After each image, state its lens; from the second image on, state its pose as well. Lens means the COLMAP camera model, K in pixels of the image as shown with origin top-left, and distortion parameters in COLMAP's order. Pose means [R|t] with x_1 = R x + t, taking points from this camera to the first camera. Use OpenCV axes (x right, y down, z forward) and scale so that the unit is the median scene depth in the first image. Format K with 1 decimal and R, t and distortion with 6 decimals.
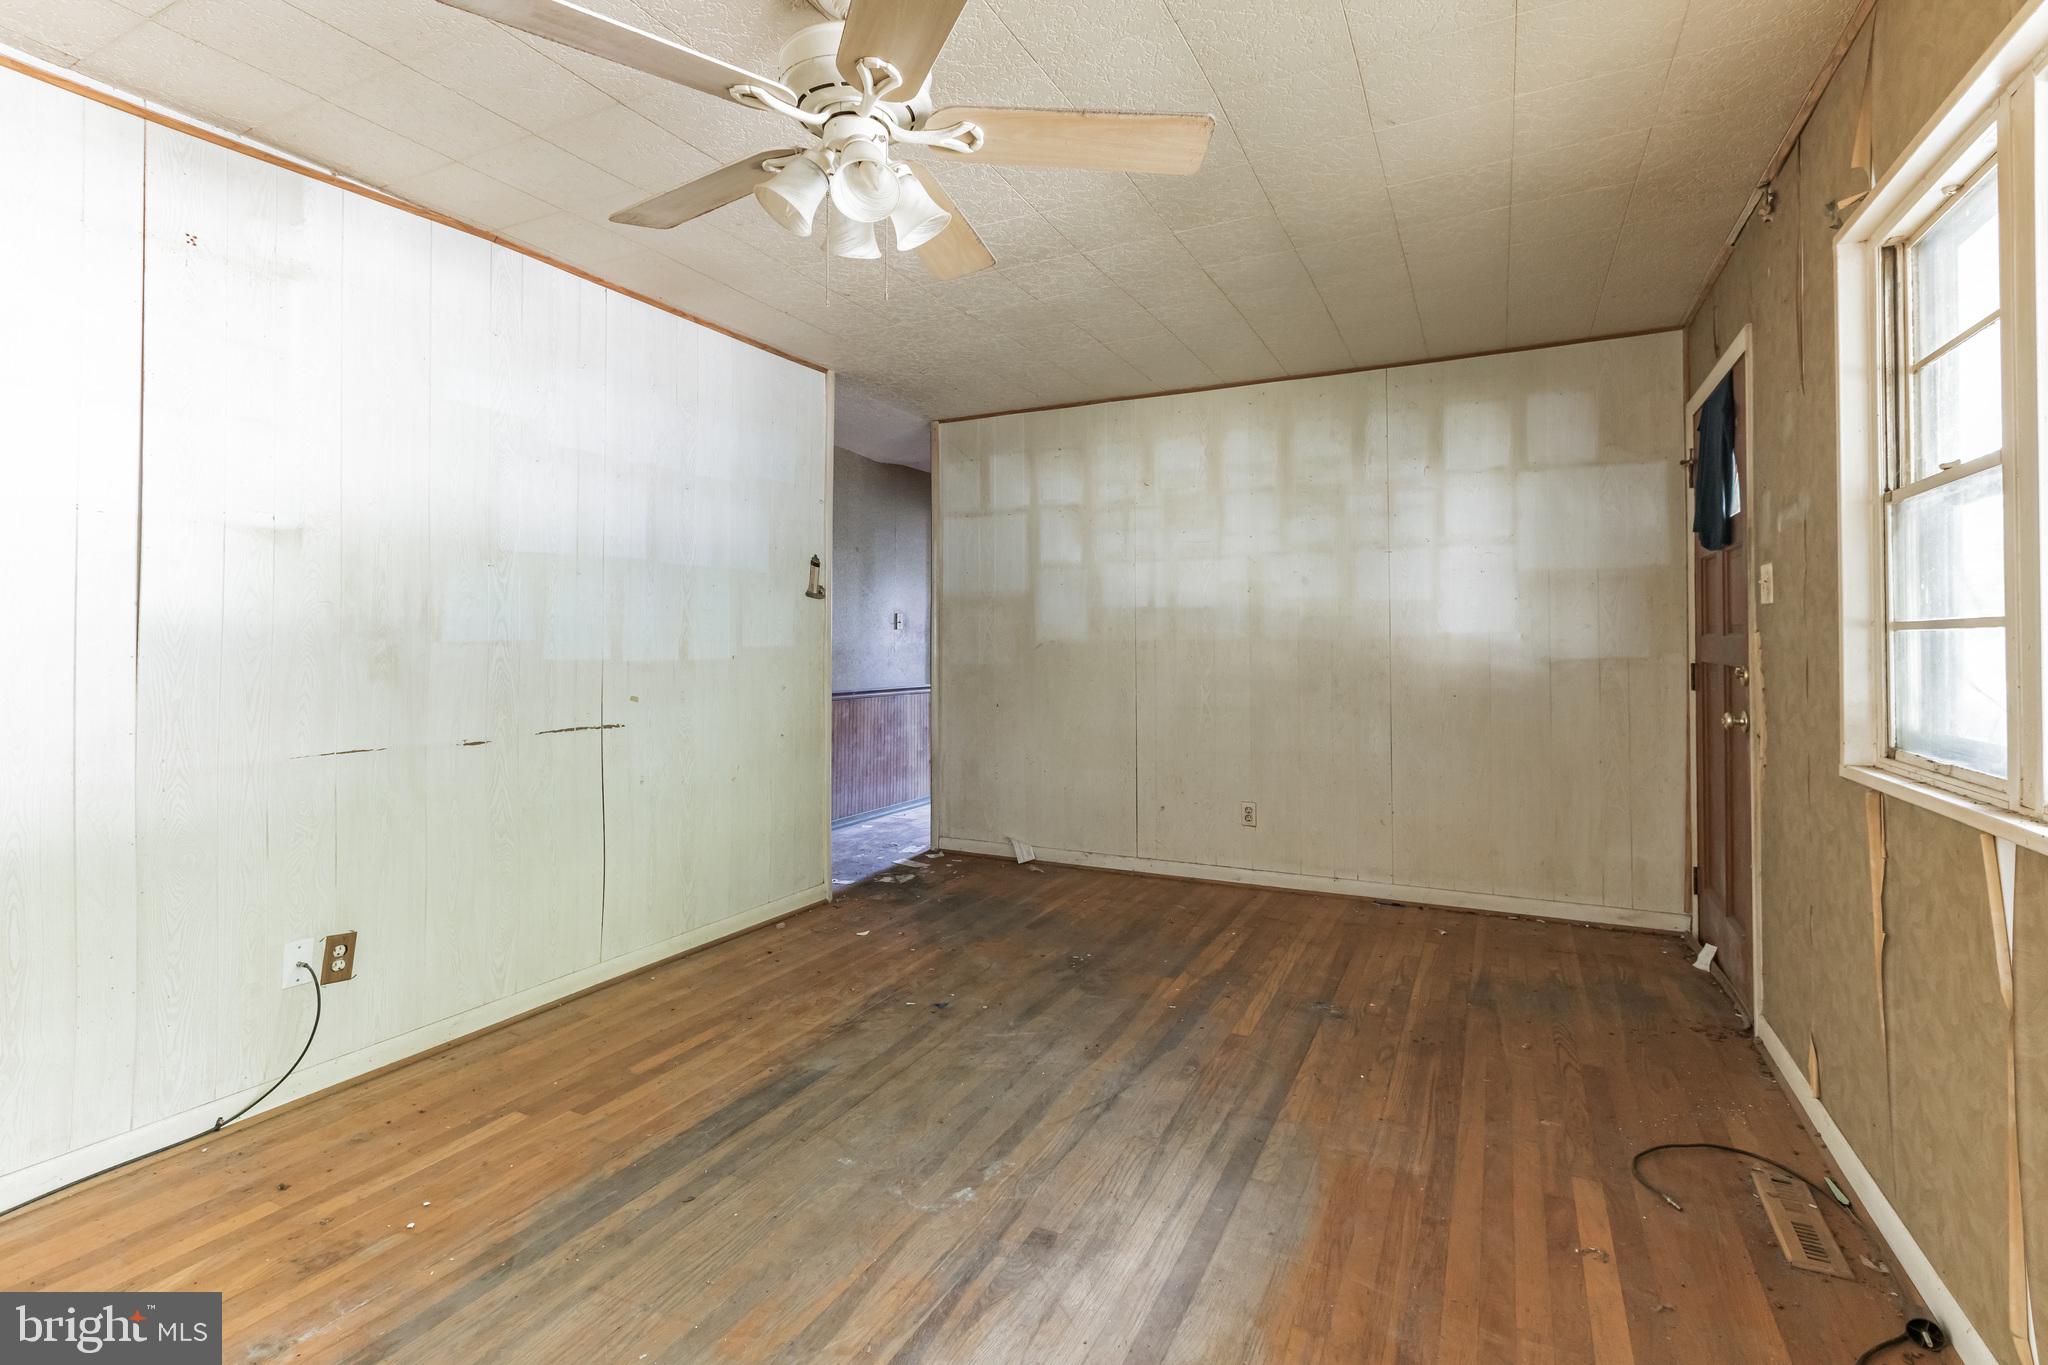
lens RADIAL K [[947.1, 0, 1026.2], [0, 947.1, 623.6], [0, 0, 1]] dist [0.000956, 0.000054]
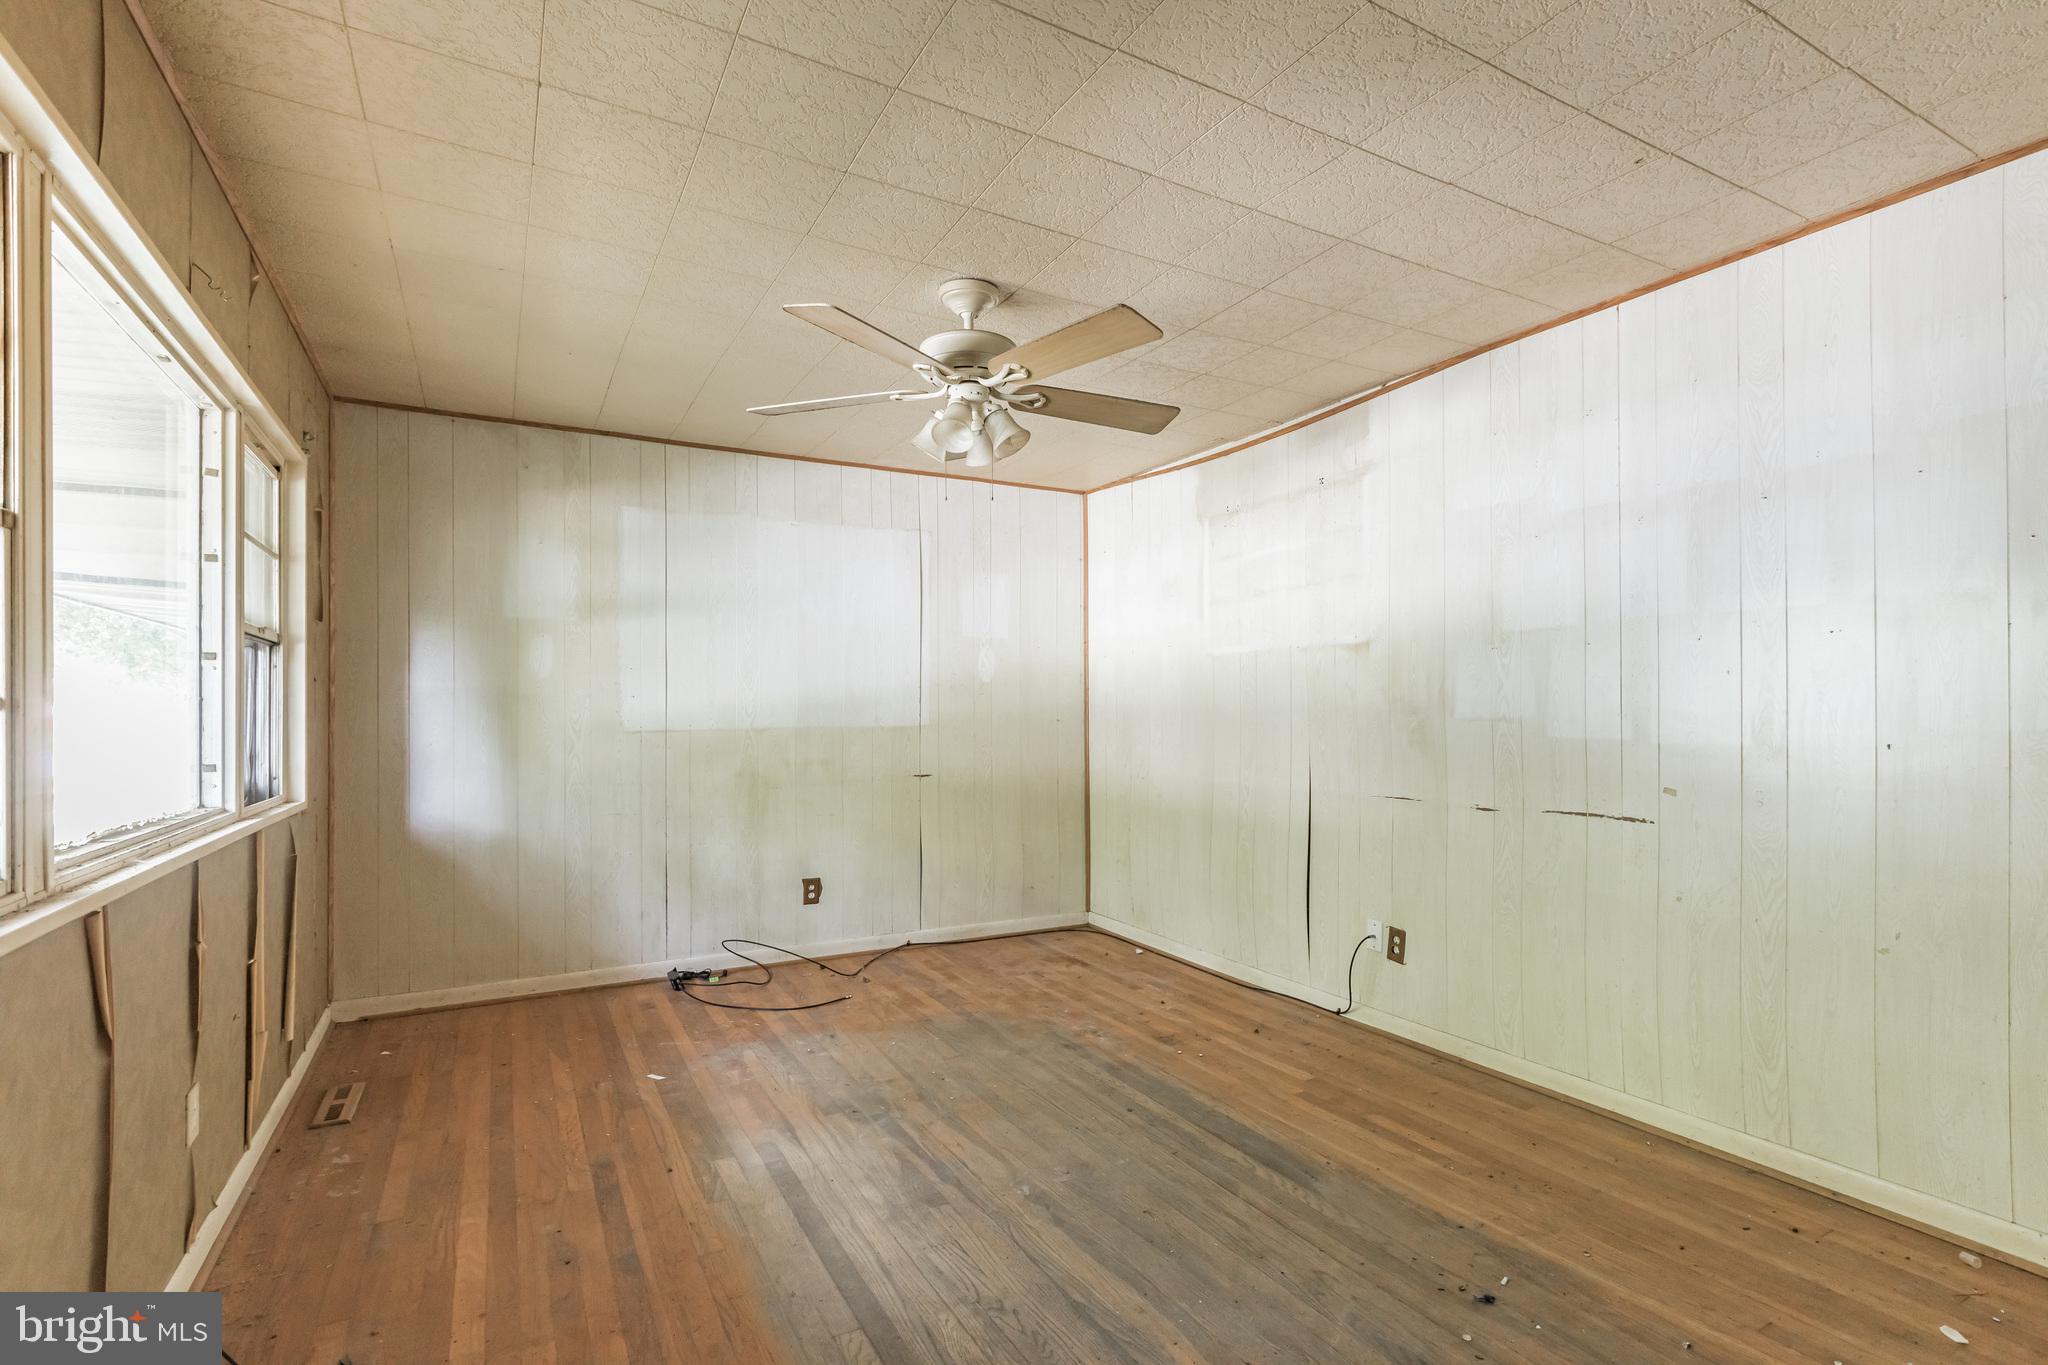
lens RADIAL K [[948.2, 0, 1043.6], [0, 948.2, 708.9], [0, 0, 1]] dist [0.000923, -0.000254]
pose [[-0.549953, -0.002724, -0.835191, 0.786108], [0.017104, 0.999748, -0.014523, 0.019342], [0.835020, -0.022272, -0.549768, 1.459617]]
